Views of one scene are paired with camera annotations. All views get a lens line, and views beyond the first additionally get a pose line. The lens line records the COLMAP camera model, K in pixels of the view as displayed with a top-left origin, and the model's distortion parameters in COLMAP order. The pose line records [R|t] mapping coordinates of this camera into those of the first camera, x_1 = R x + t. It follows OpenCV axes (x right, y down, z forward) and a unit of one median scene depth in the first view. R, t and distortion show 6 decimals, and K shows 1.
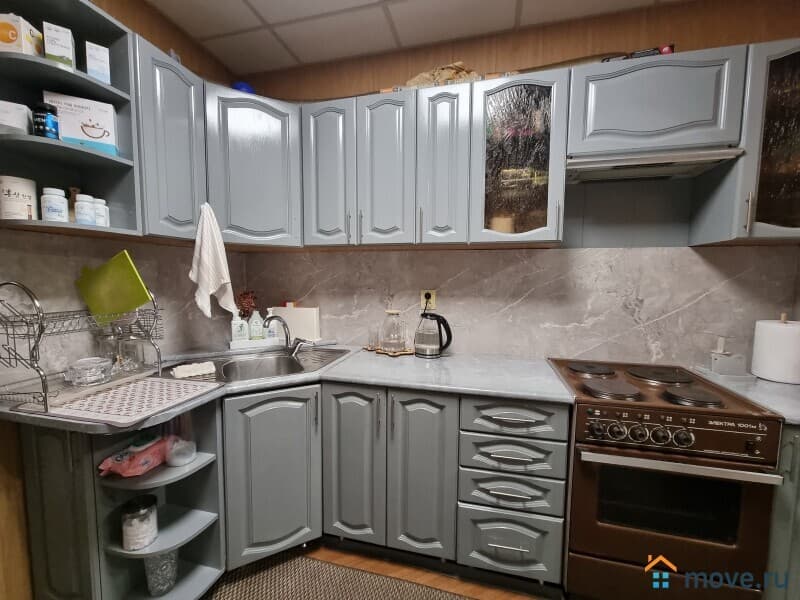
lens RADIAL K [[333.4, 0, 400.3], [0, 333.4, 304.7], [0, 0, 1]] dist [-0.001023, 0.000645]
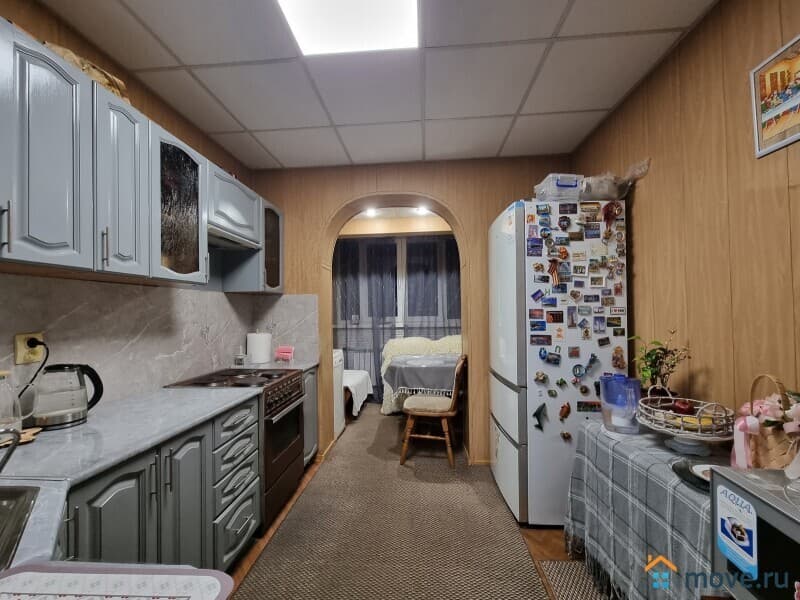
lens RADIAL K [[333.4, 0, 399.1], [0, 333.4, 304.3], [0, 0, 1]] dist [-0.001023, 0.000645]
pose [[-0.169088, 0.012672, 0.985519, -0.844172], [0.097137, 0.995264, 0.003869, -0.040577], [-0.980803, 0.096384, -0.169518, 0.455179]]
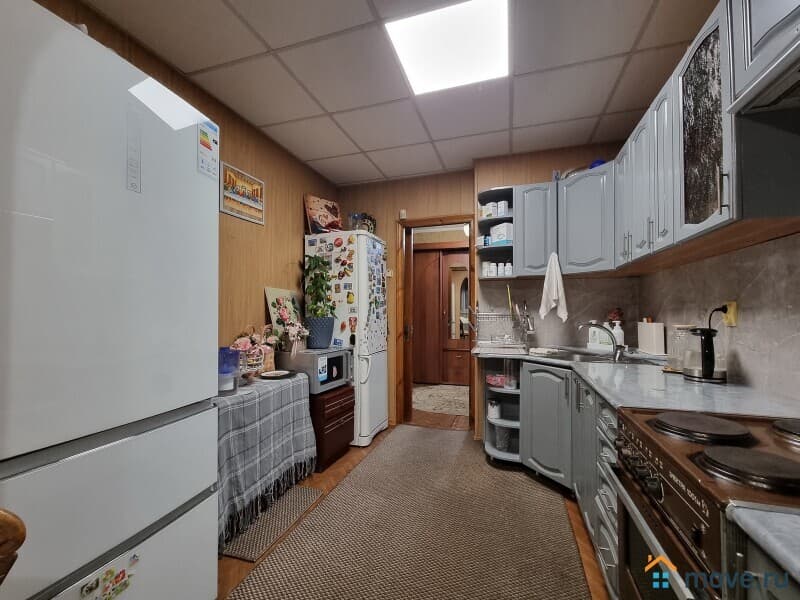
lens RADIAL K [[359.0, 0, 398.8], [0, 359.0, 300.9], [0, 0, 1]] dist [-0.001302, 0.000108]
pose [[-0.064055, -0.038041, -0.997221, 1.168879], [-0.086627, 0.995713, -0.032419, 0.058826], [0.994179, 0.084309, -0.067076, 0.340506]]
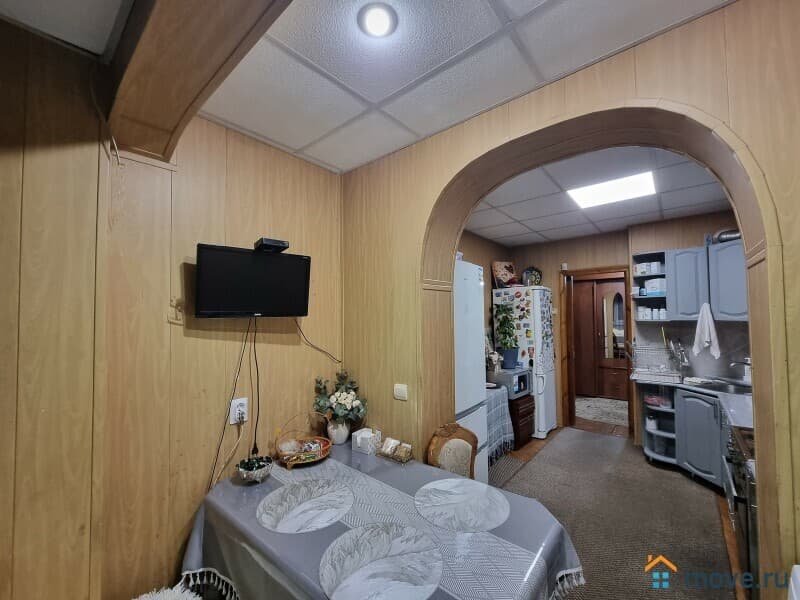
lens RADIAL K [[333.4, 0, 399.8], [0, 333.4, 305.9], [0, 0, 1]] dist [-0.001023, 0.000645]
pose [[-0.443416, -0.037935, -0.895513, 2.013413], [-0.071164, 0.997440, -0.007015, -0.122158], [0.893486, 0.060618, -0.444981, 0.194055]]
